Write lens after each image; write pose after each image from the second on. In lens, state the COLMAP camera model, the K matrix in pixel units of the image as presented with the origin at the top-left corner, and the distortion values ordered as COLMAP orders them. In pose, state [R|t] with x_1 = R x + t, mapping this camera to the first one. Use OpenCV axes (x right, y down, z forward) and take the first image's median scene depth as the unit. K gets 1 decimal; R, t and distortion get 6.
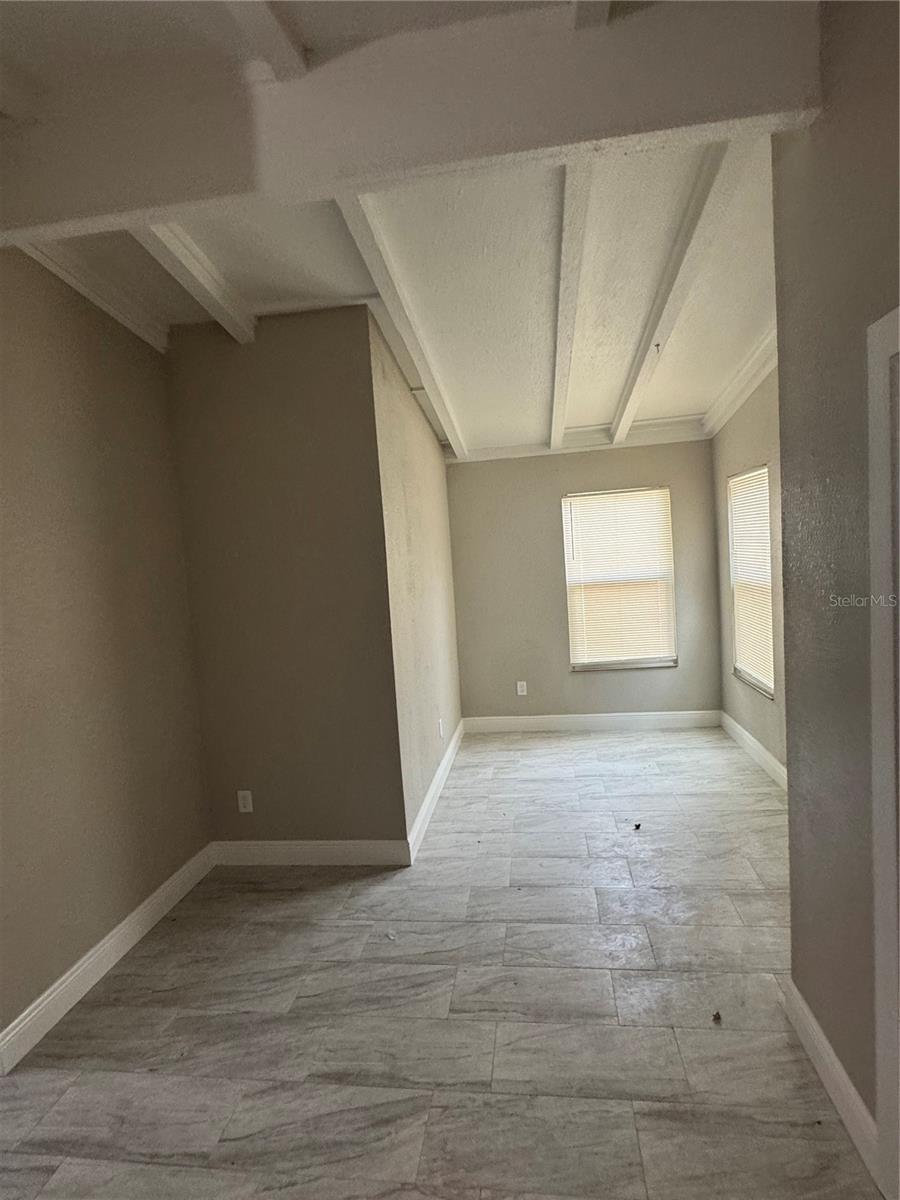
lens RADIAL K [[656.3, 0, 448.1], [0, 656.3, 601.3], [0, 0, 1]] dist [-0.000816, -0.000359]
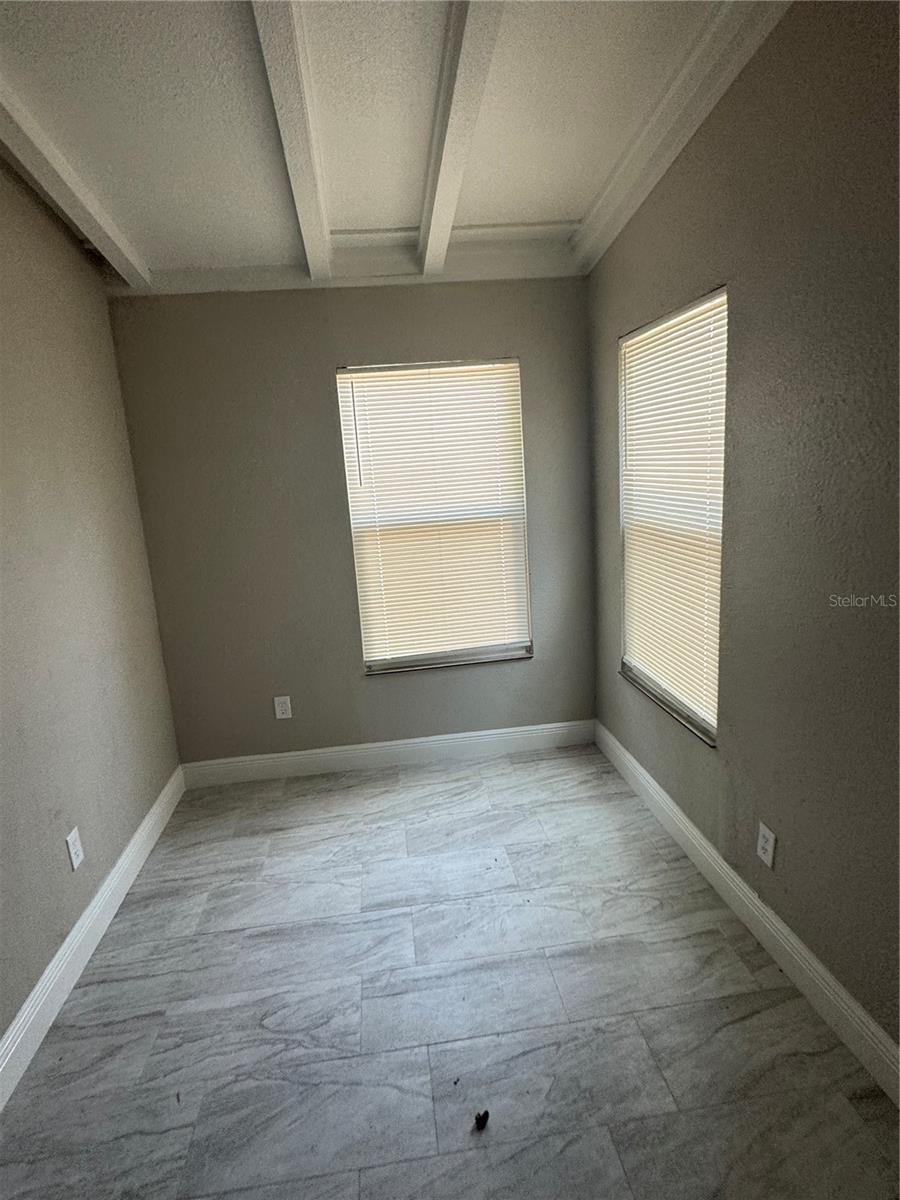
lens RADIAL K [[655.2, 0, 448.1], [0, 655.2, 603.8], [0, 0, 1]] dist [0.001294, 0.000565]
pose [[0.967793, -0.048057, 0.247119, 0.140093], [0.018652, 0.992601, 0.119982, -0.033398], [-0.251056, -0.111508, 0.961528, 0.497711]]
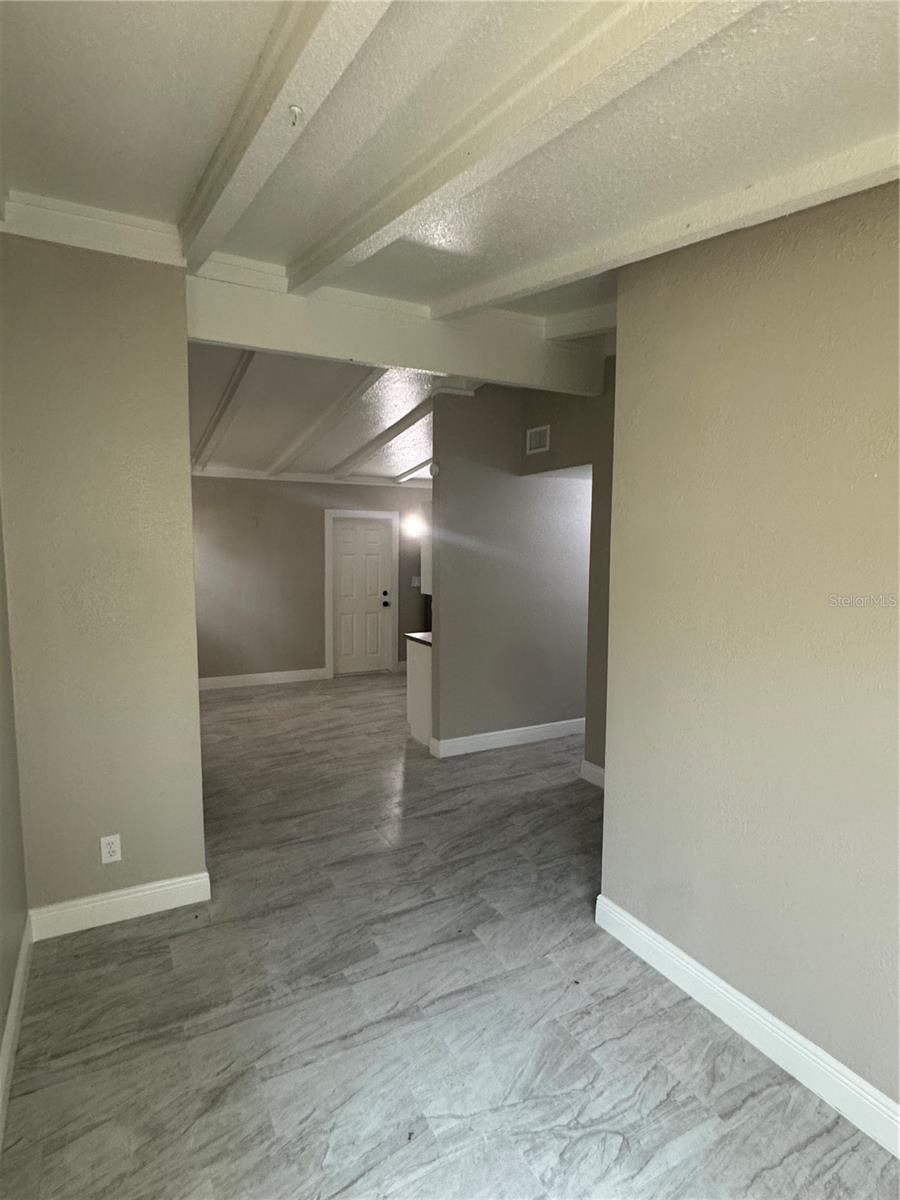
lens RADIAL K [[656.3, 0, 448.1], [0, 656.3, 601.3], [0, 0, 1]] dist [-0.000816, -0.000359]
pose [[-0.811587, 0.115808, -0.572639, 0.393313], [0.001548, 0.980580, 0.196114, -0.127335], [0.584230, 0.158277, -0.796005, 1.093281]]
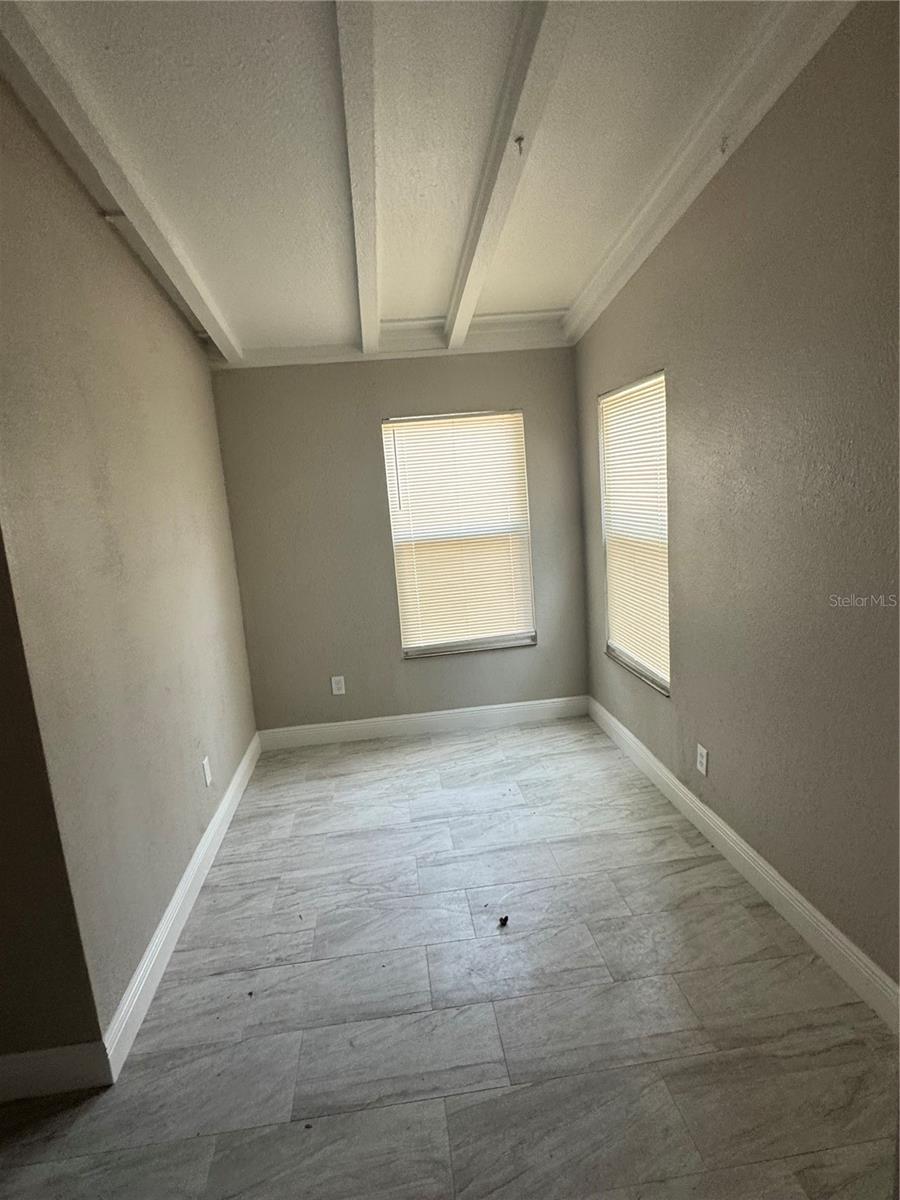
lens RADIAL K [[656.3, 0, 448.1], [0, 656.3, 601.3], [0, 0, 1]] dist [-0.000816, -0.000359]
pose [[0.970219, -0.048438, 0.237336, 0.074846], [0.029435, 0.996117, 0.082969, -0.023941], [-0.240434, -0.073512, 0.967878, 0.318090]]
